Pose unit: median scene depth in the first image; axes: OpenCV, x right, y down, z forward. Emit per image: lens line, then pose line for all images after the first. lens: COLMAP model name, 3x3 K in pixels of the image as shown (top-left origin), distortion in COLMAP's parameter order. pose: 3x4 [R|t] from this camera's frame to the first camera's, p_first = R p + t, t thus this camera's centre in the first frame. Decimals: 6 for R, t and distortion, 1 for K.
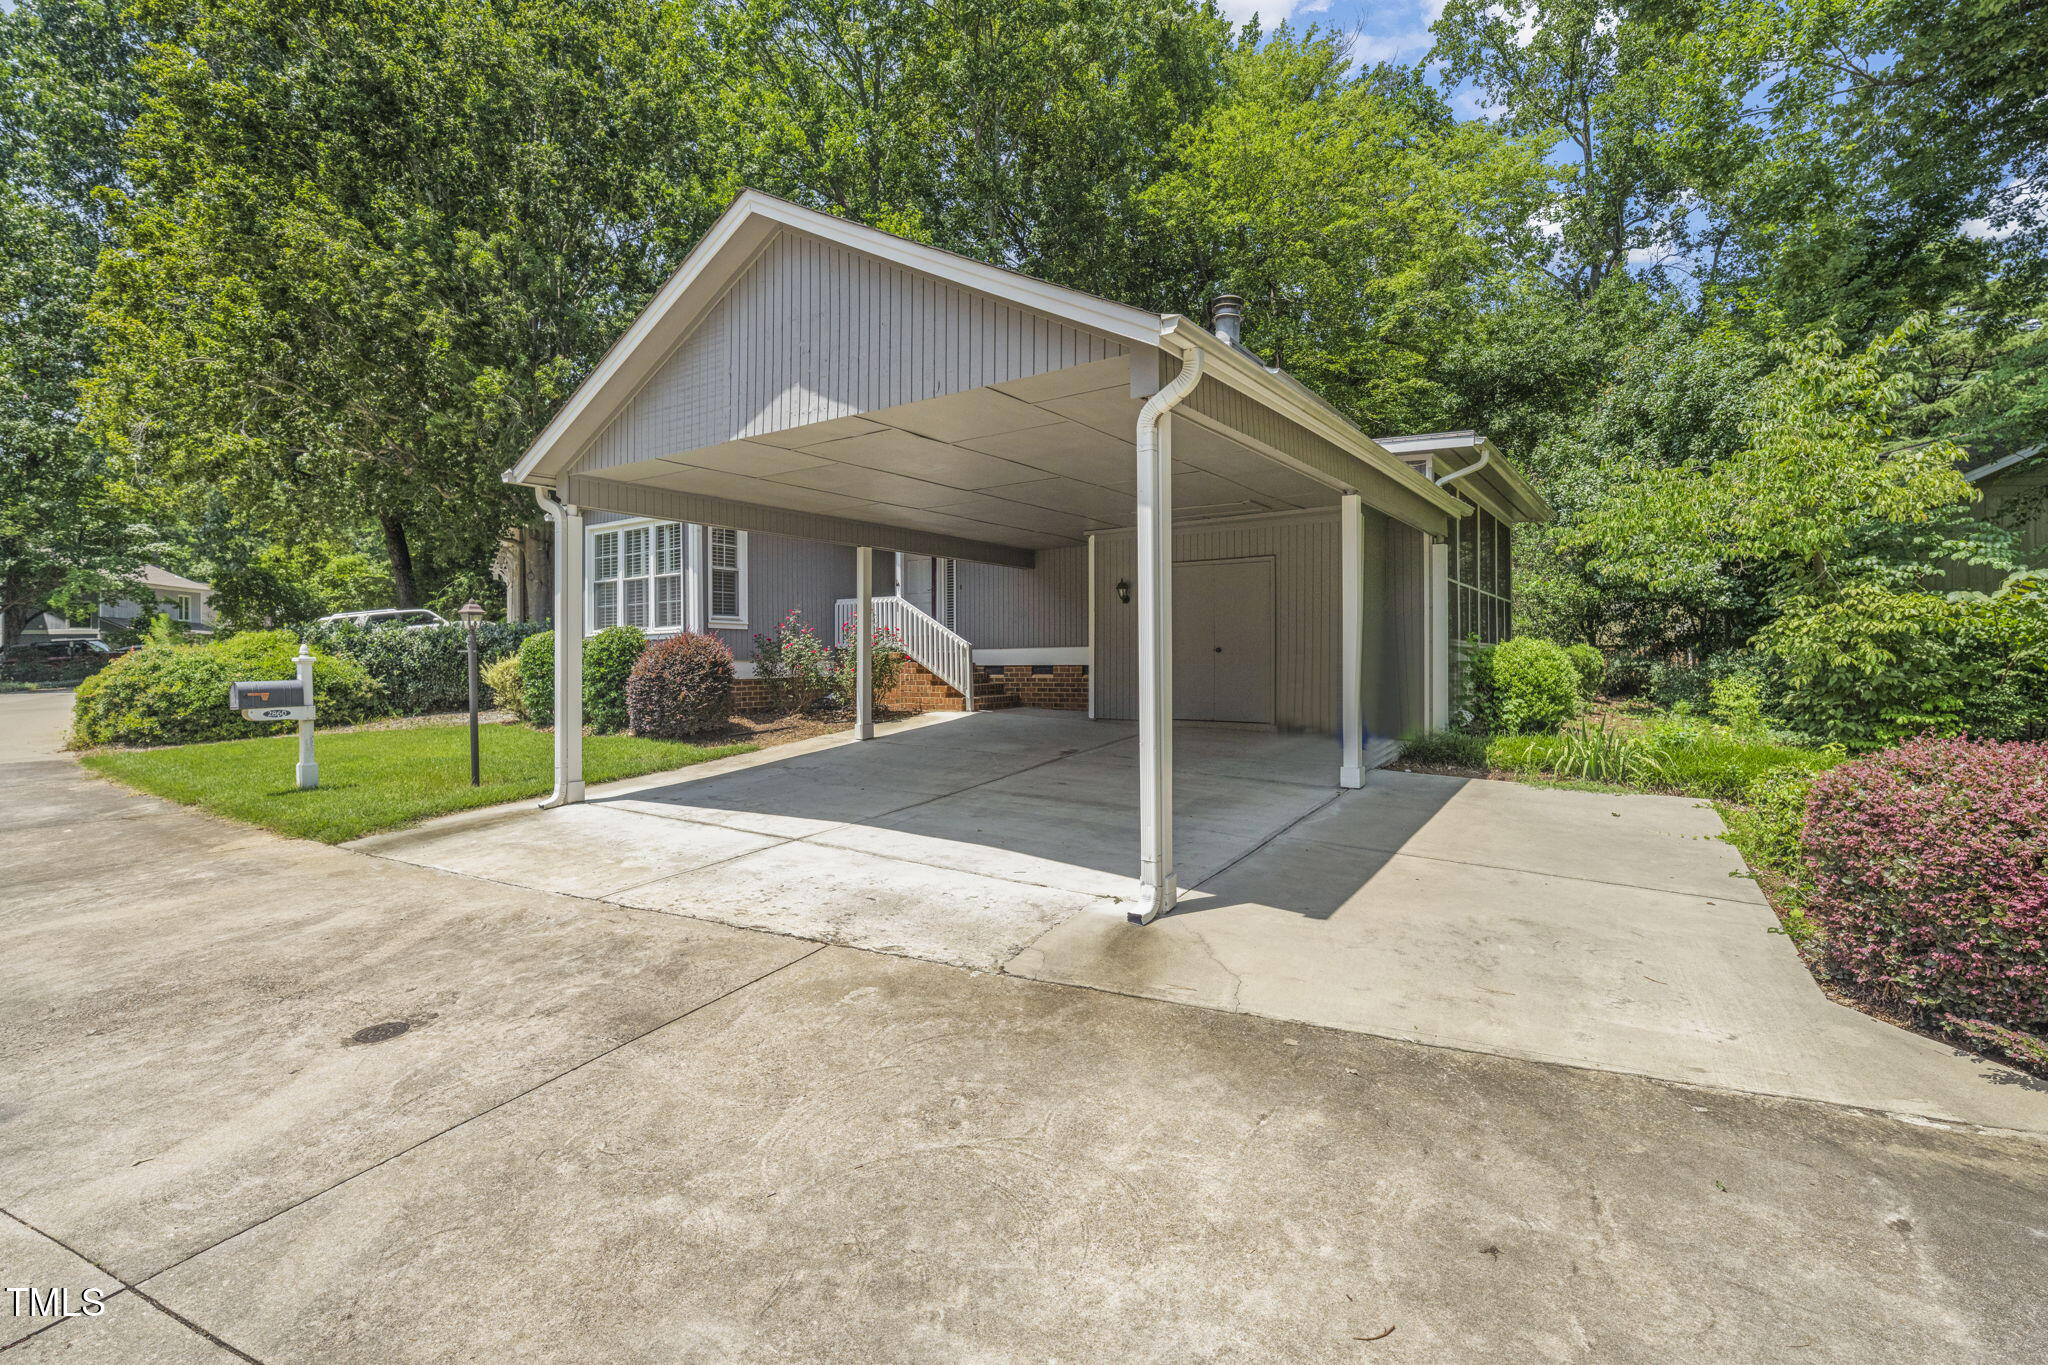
lens RADIAL K [[837.8, 0, 1024.0], [0, 837.8, 682.5], [0, 0, 1]] dist [-0.000123, -0.000038]
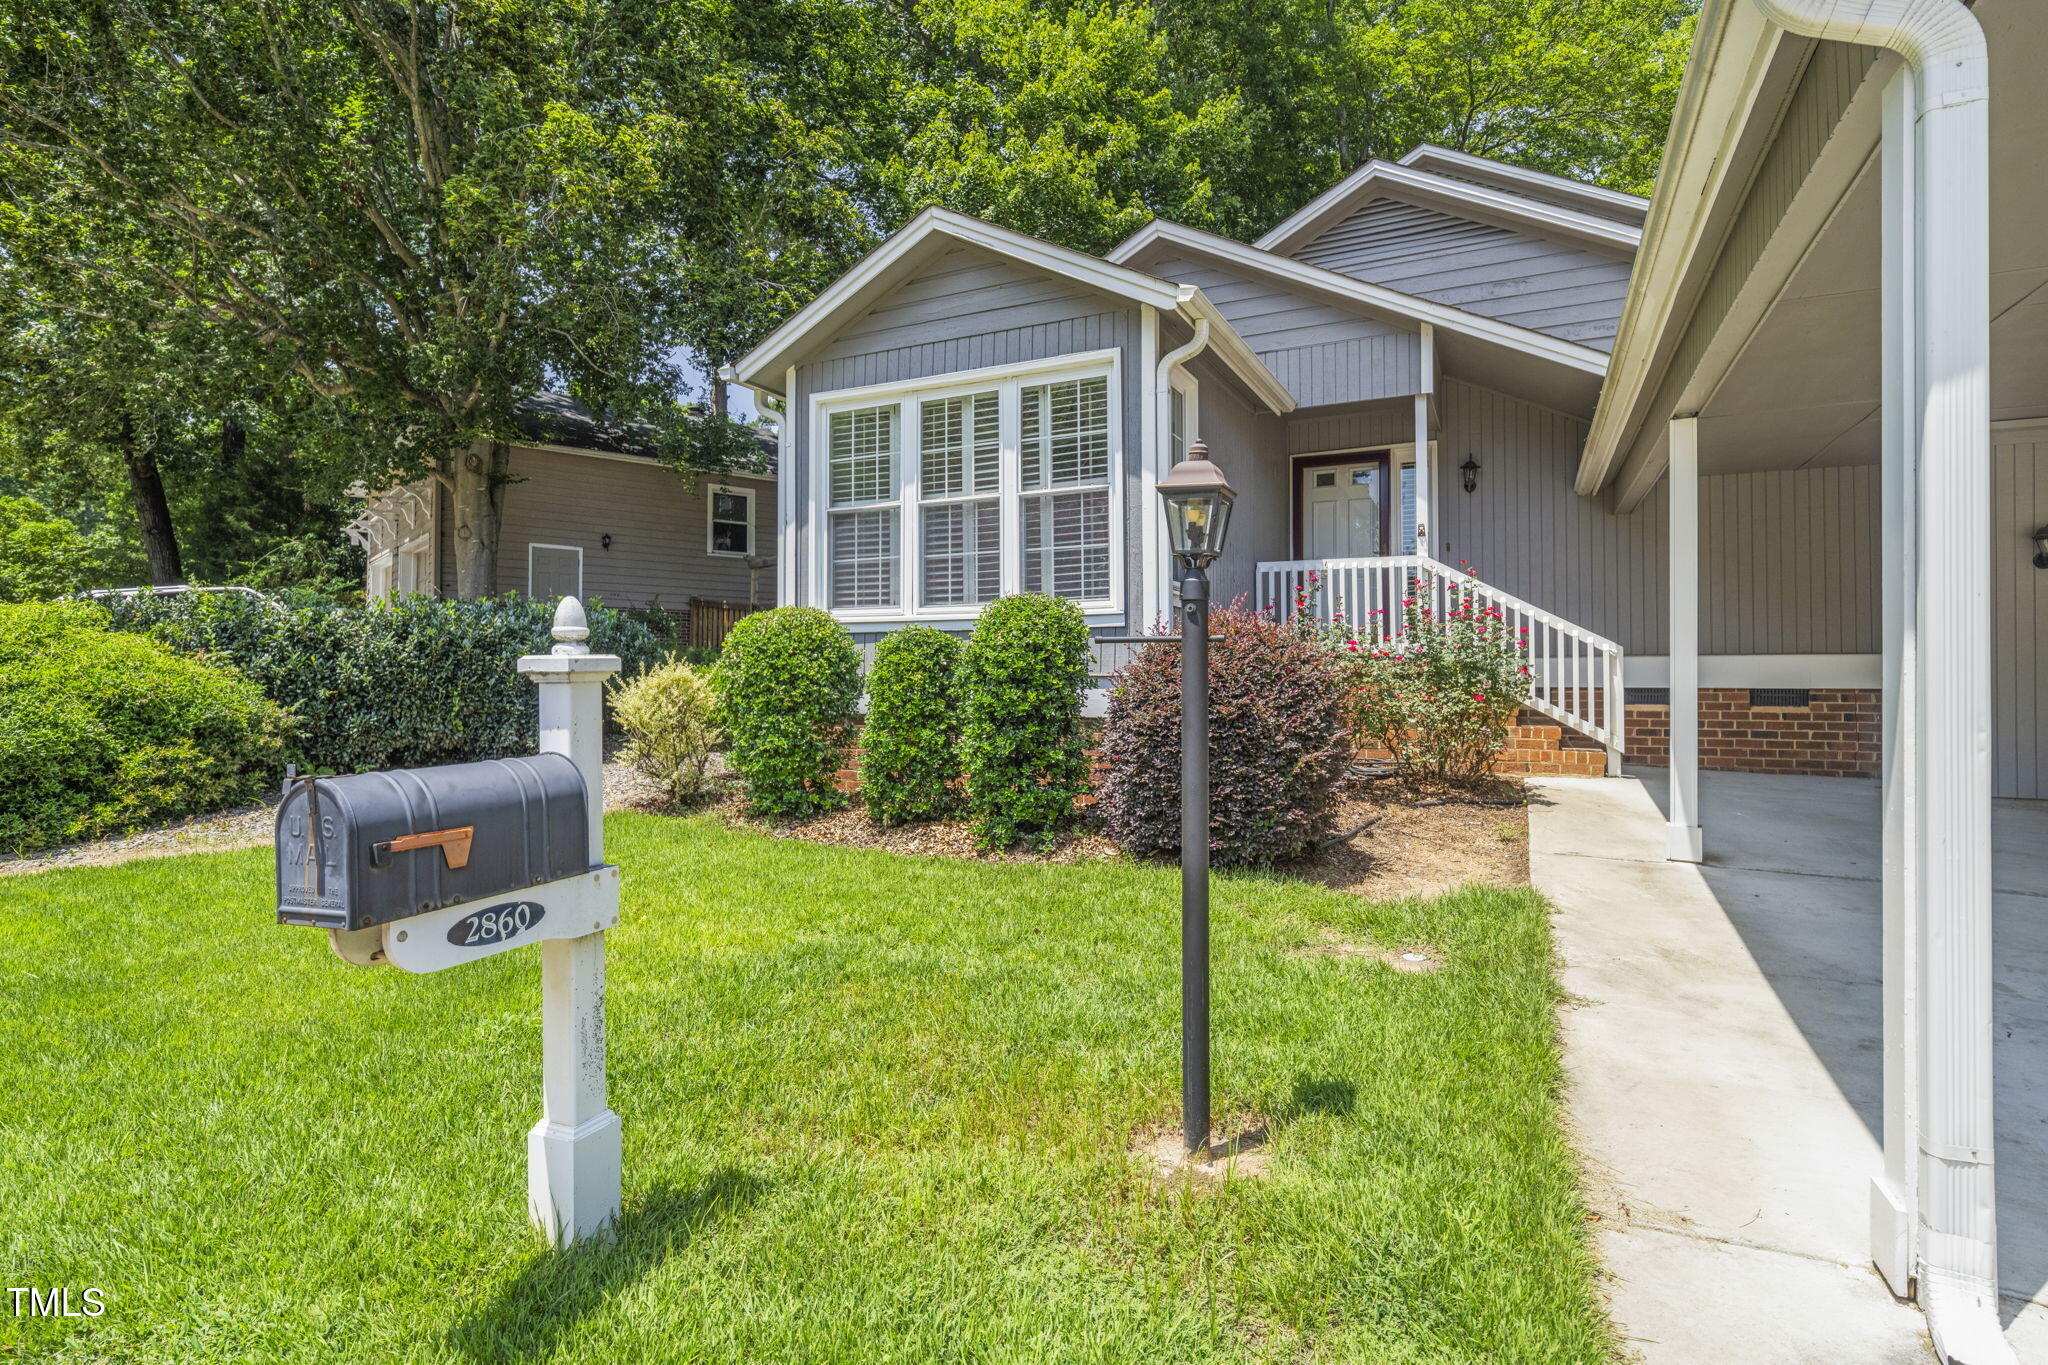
lens RADIAL K [[937.5, 0, 1024.0], [0, 937.5, 682.5], [0, 0, 1]] dist [0.000276, 0.000000]
pose [[0.989356, 0.005446, 0.145414, -0.488365], [-0.002895, 0.999838, -0.017747, -0.011597], [-0.145487, 0.017137, 0.989212, 0.458919]]
